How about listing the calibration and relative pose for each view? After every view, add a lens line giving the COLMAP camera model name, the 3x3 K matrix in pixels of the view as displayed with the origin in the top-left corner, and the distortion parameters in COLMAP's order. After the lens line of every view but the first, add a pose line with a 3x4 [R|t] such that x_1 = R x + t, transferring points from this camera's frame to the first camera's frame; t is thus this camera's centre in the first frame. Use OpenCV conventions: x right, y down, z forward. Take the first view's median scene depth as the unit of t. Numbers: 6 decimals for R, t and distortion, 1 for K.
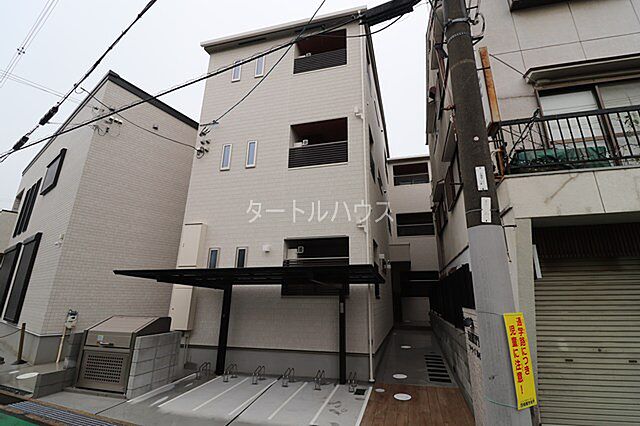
lens RADIAL K [[299.4, 0, 325.8], [0, 299.4, 207.7], [0, 0, 1]] dist [-0.011990, -0.004795]
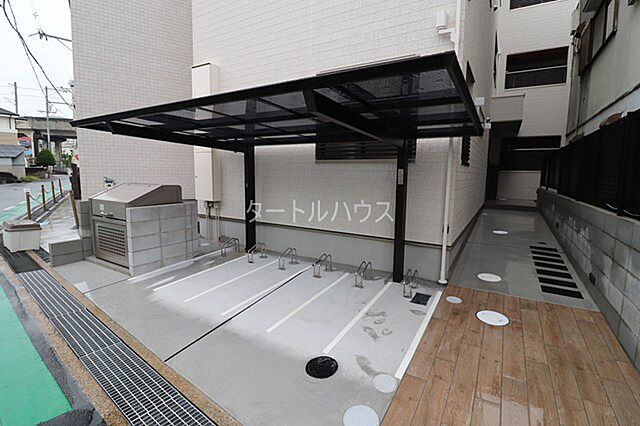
lens RADIAL K [[299.4, 0, 323.8], [0, 299.4, 203.3], [0, 0, 1]] dist [-0.011990, -0.004795]
pose [[0.961526, 0.037979, -0.272074, 0.069774], [0.069096, 0.925124, 0.373325, 0.141459], [0.265881, -0.377761, 0.886907, 0.379272]]
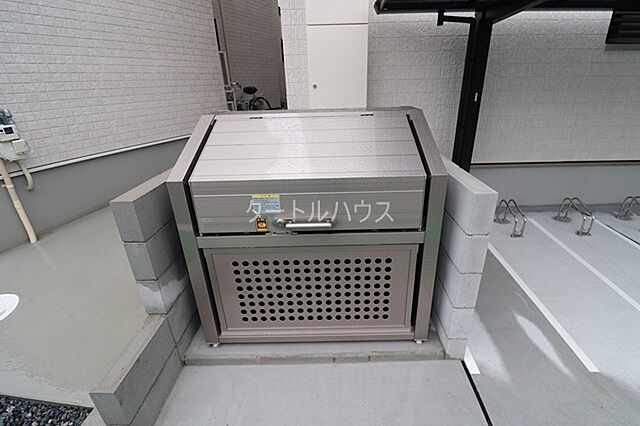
lens RADIAL K [[299.4, 0, 322.4], [0, 299.4, 211.7], [0, 0, 1]] dist [-0.011990, -0.004795]
pose [[0.969966, -0.123312, 0.209668, -0.691733], [-0.042698, 0.762272, 0.645847, 0.251127], [-0.239465, -0.635402, 0.734113, 0.719611]]
